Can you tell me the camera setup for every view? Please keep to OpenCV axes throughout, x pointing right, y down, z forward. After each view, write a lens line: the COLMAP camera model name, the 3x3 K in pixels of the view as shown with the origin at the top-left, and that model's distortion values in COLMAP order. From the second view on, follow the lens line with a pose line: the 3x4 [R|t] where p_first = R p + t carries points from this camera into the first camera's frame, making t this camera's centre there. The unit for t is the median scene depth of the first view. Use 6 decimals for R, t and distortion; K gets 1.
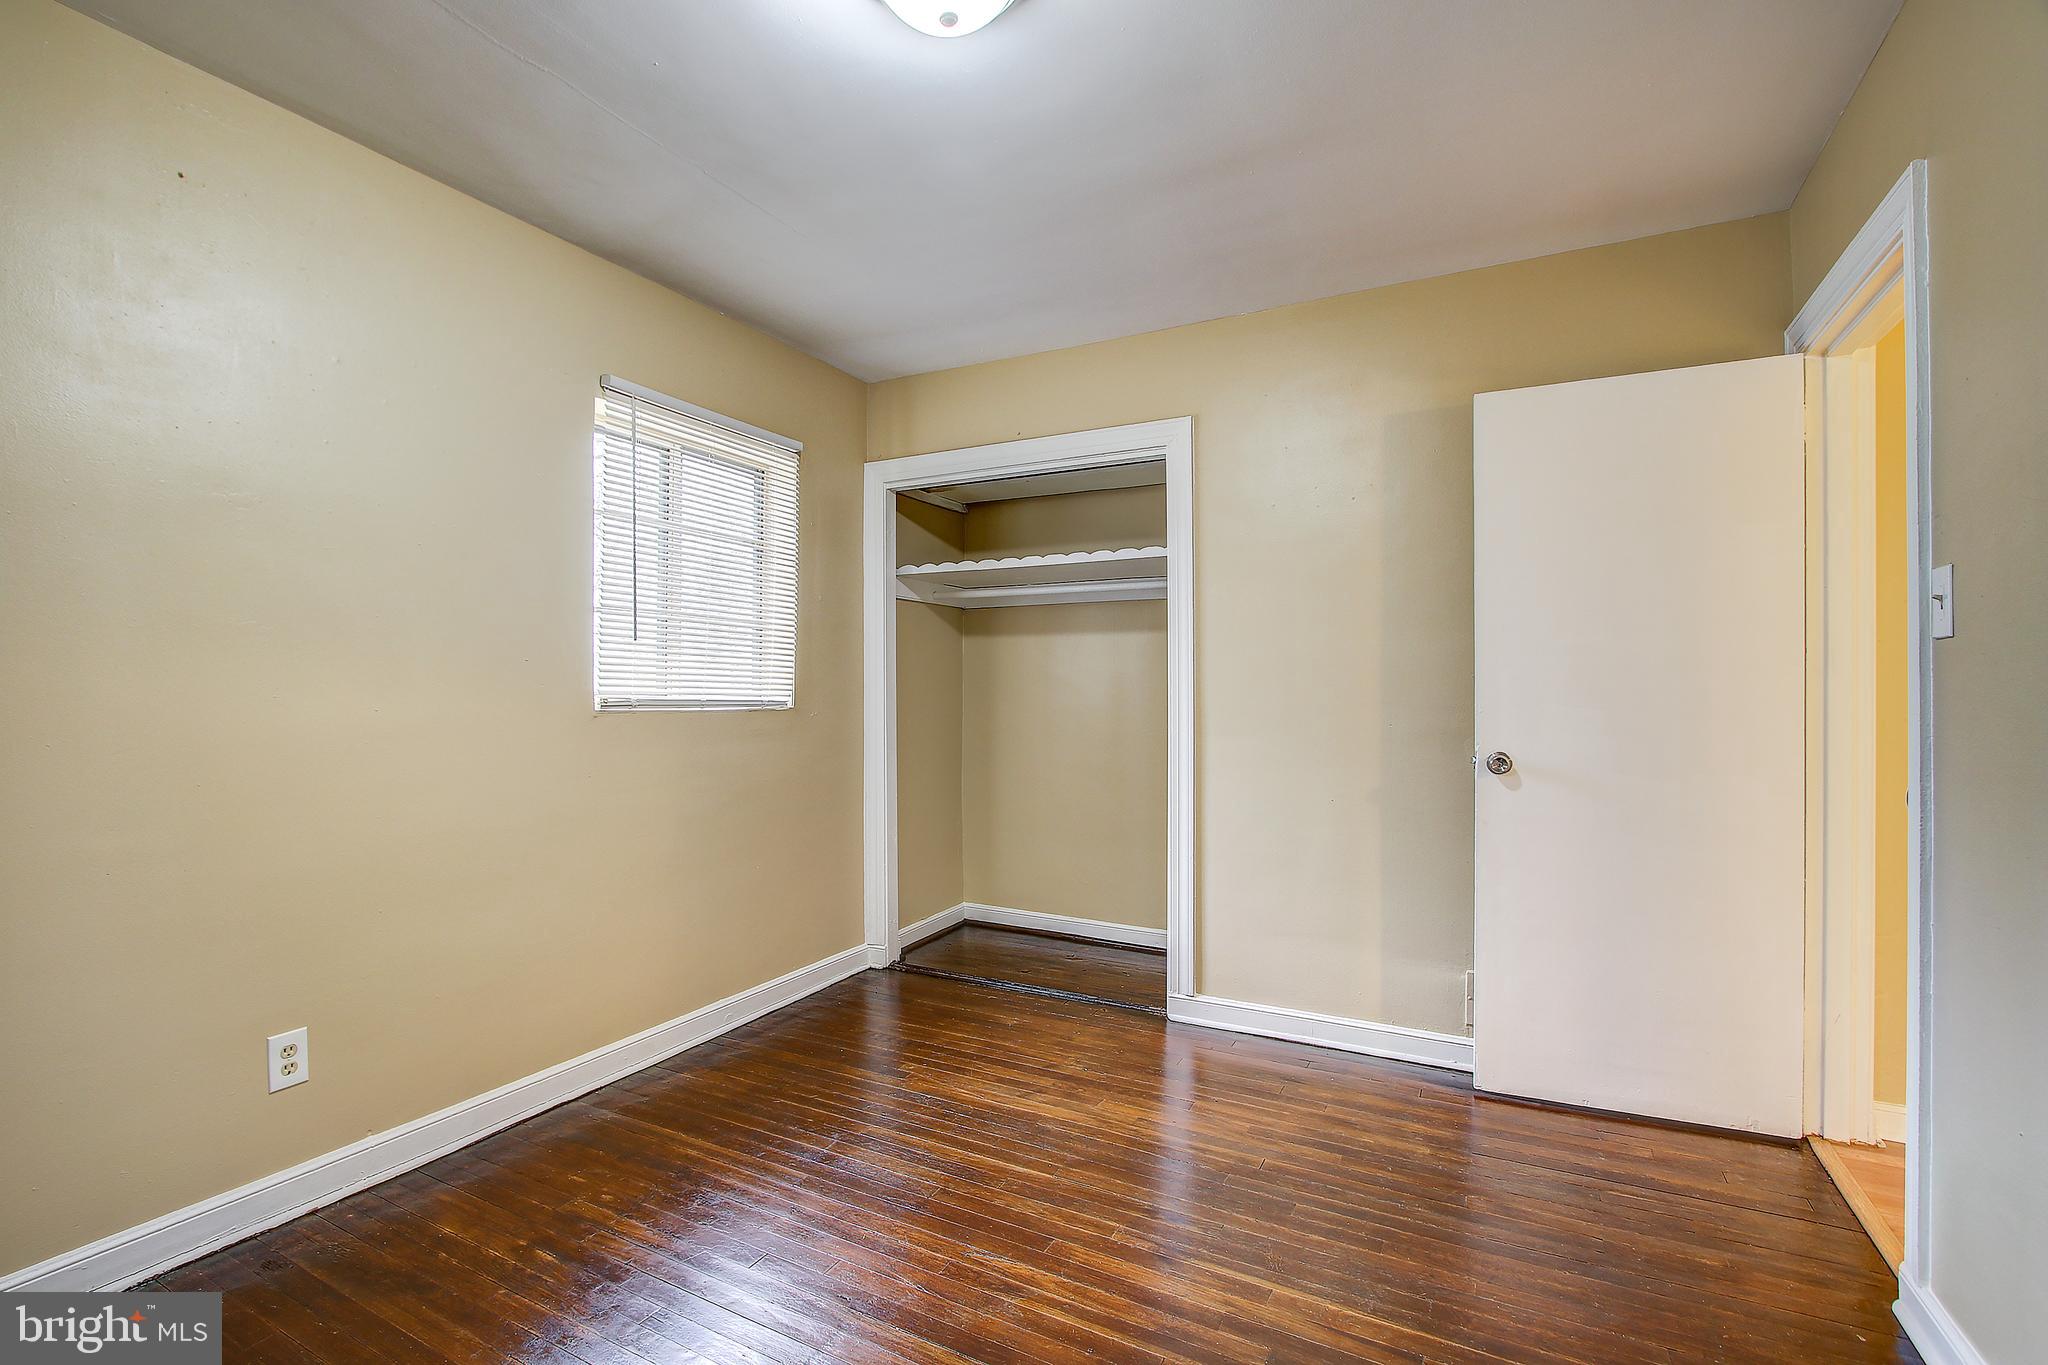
lens RADIAL K [[948.0, 0, 977.0], [0, 948.0, 697.3], [0, 0, 1]] dist [-0.016799, 0.000808]
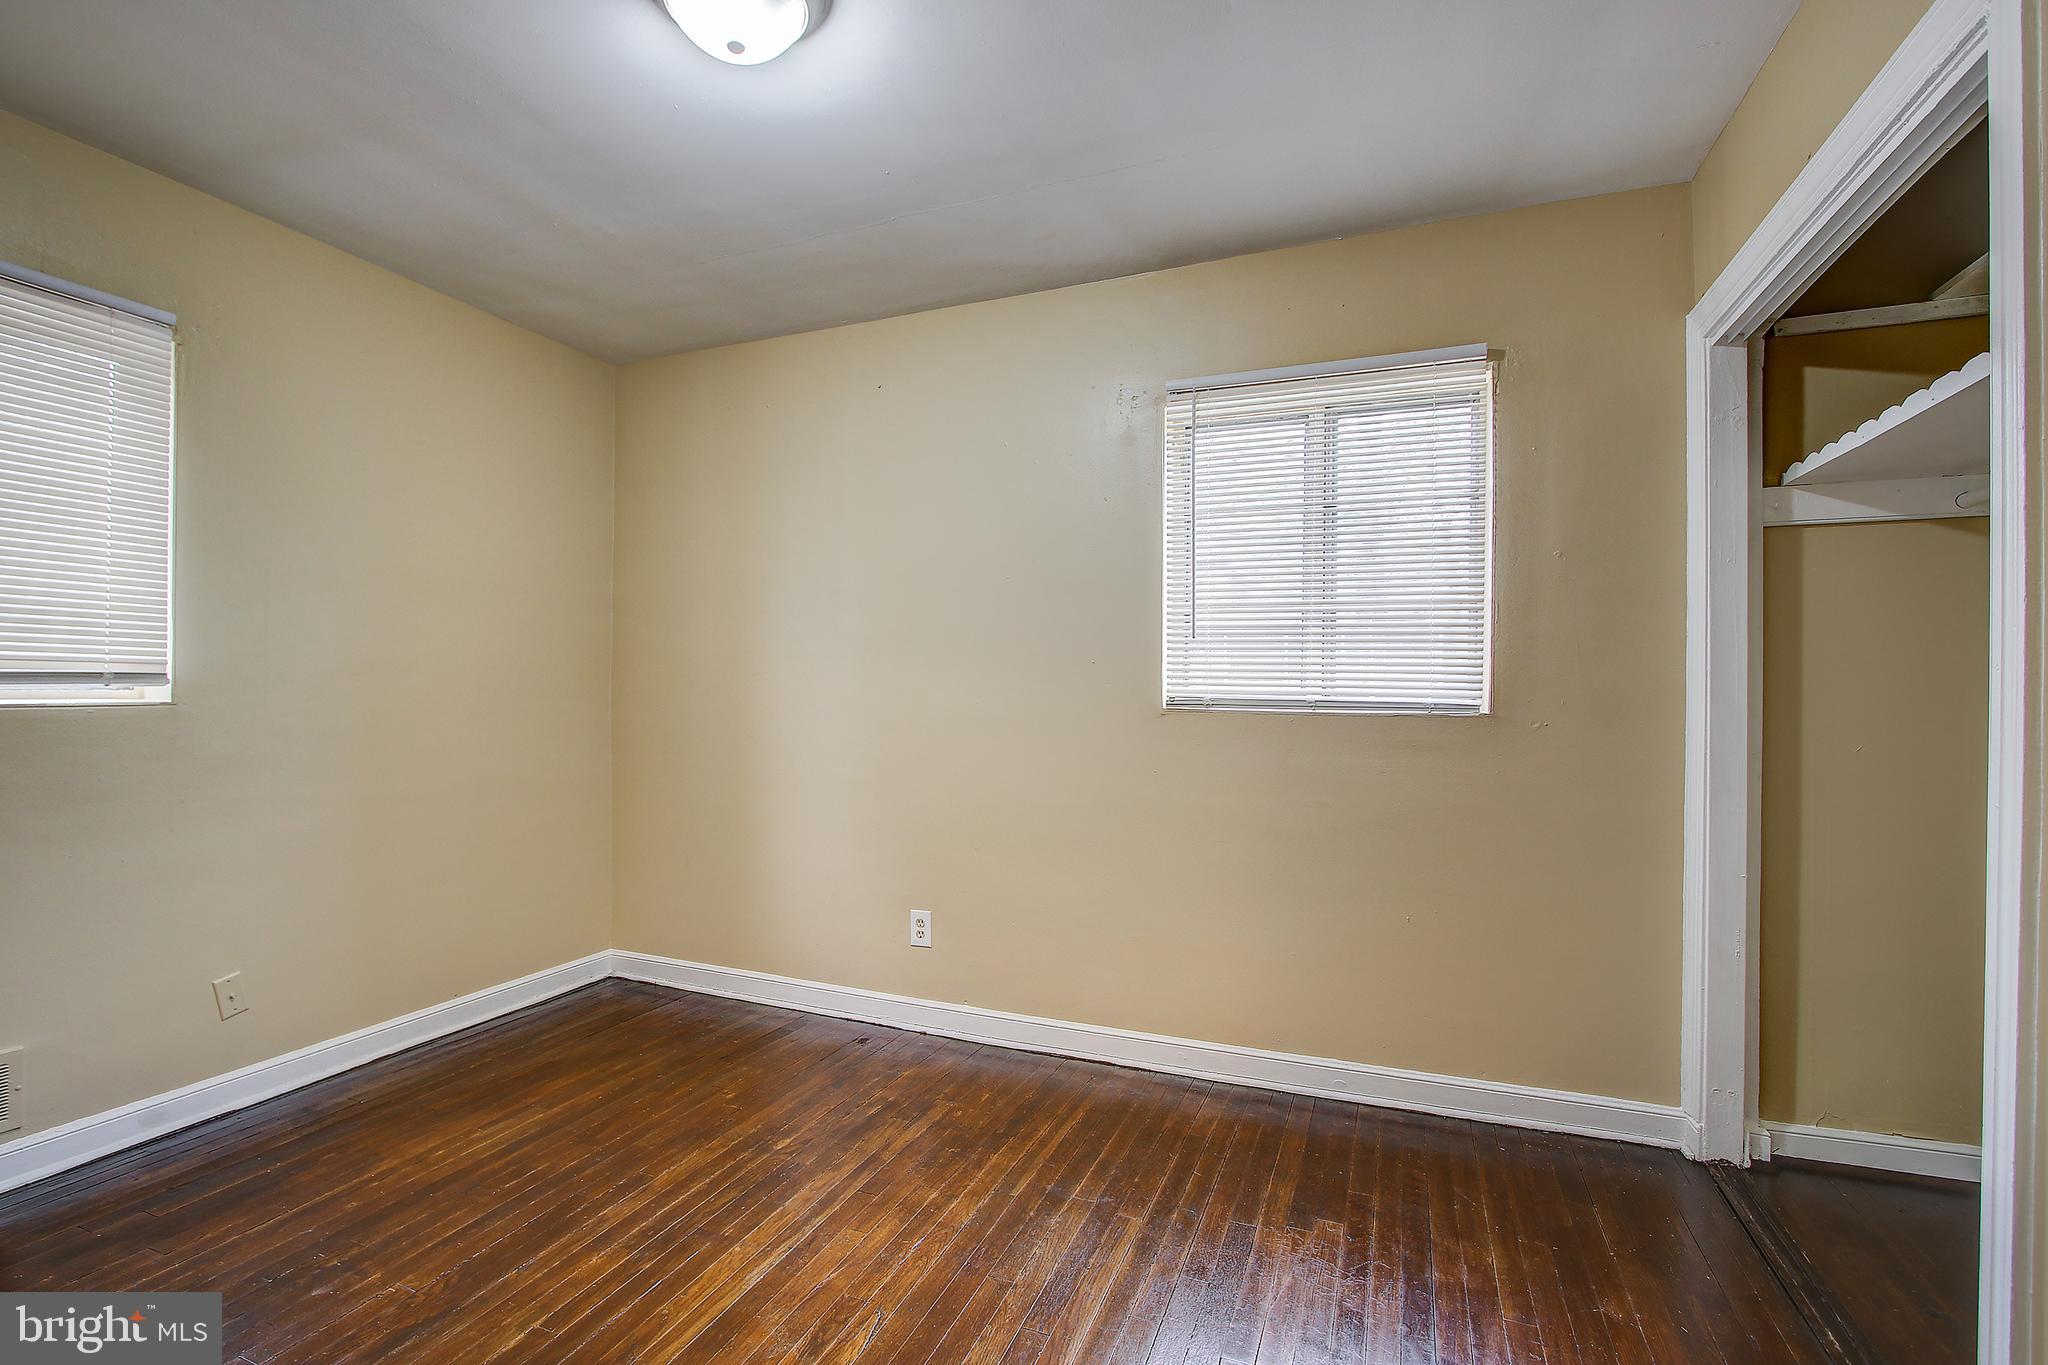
lens RADIAL K [[1017.4, 0, 1031.5], [0, 1017.4, 697.4], [0, 0, 1]] dist [-0.002899, 0.000091]
pose [[0.101500, 0.011395, -0.994770, 0.684872], [-0.009134, 0.999903, 0.010522, -0.008441], [0.994794, 0.008019, 0.101594, 0.734874]]
